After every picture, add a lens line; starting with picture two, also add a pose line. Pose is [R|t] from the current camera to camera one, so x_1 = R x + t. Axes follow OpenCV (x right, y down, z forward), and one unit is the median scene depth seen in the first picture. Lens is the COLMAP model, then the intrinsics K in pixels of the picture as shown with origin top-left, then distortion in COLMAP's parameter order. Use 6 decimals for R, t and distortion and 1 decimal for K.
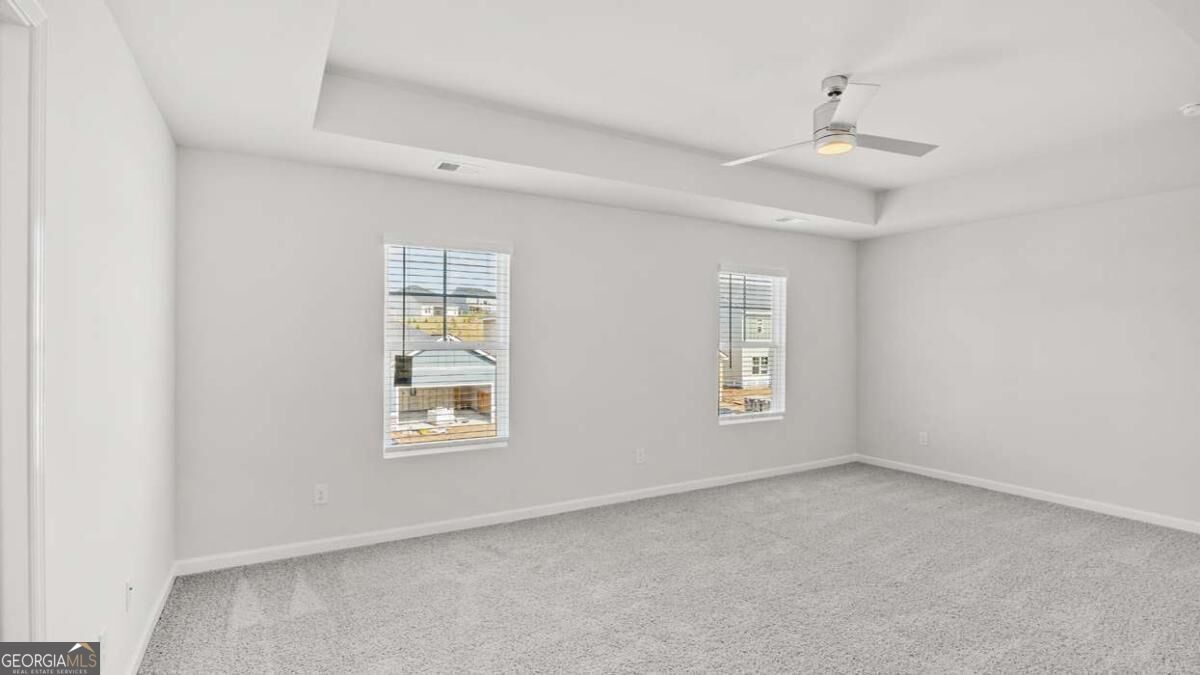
lens RADIAL K [[547.9, 0, 608.0], [0, 547.9, 335.6], [0, 0, 1]] dist [-0.016261, 0.000963]
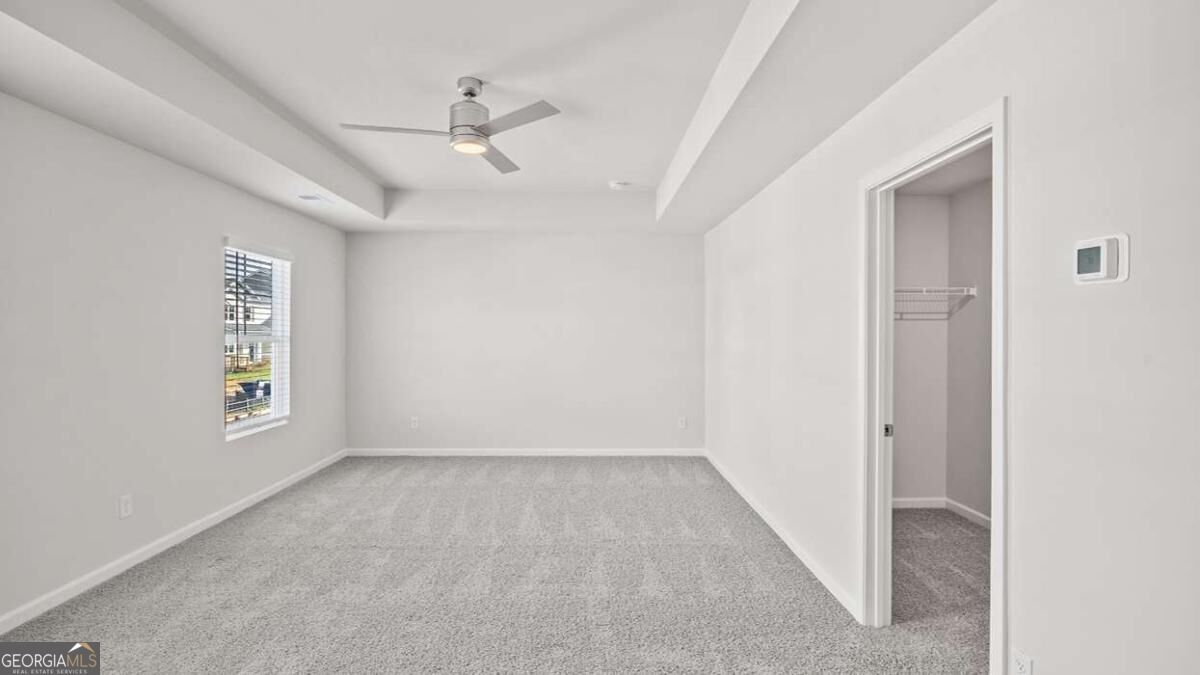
lens RADIAL K [[547.9, 0, 588.3], [0, 547.9, 335.8], [0, 0, 1]] dist [-0.016261, 0.000963]
pose [[0.504769, -0.008845, 0.863209, -0.270514], [-0.005206, 0.999898, 0.013289, -0.002064], [-0.863239, -0.011201, 0.504672, 0.206426]]
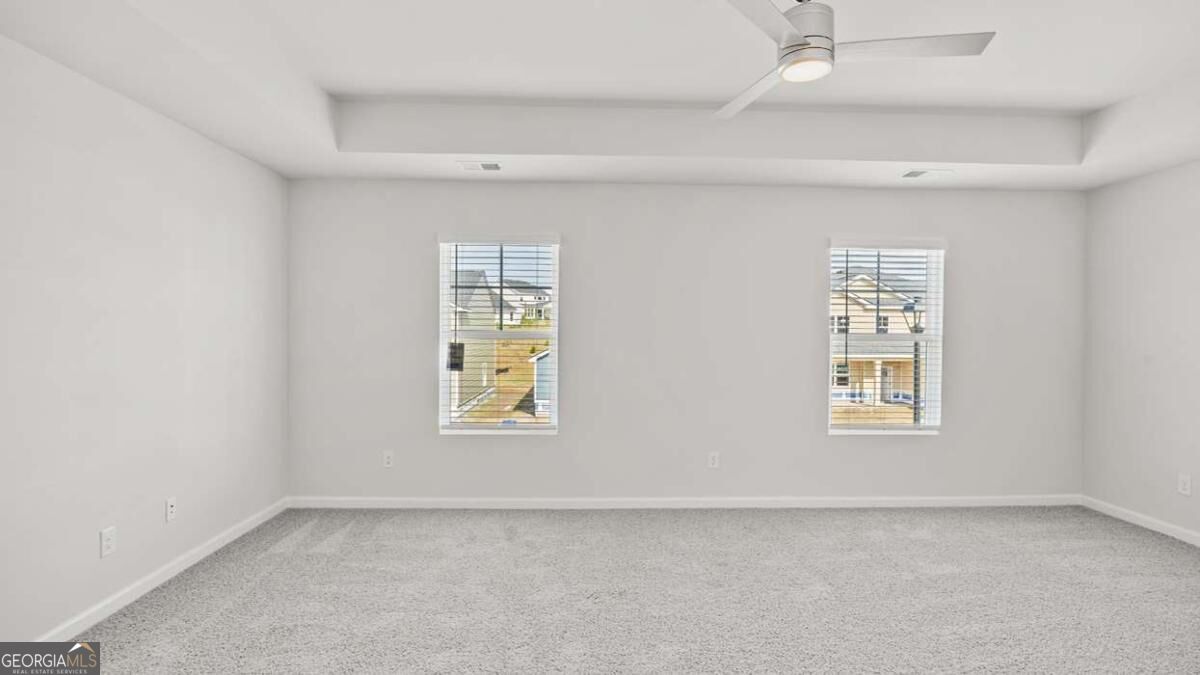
lens RADIAL K [[547.9, 0, 609.8], [0, 547.9, 332.9], [0, 0, 1]] dist [-0.016261, 0.000963]
pose [[0.880827, 0.003729, -0.473424, 0.394141], [-0.000946, 0.999981, 0.006118, 0.008068], [0.473438, -0.004941, 0.880813, 0.160002]]
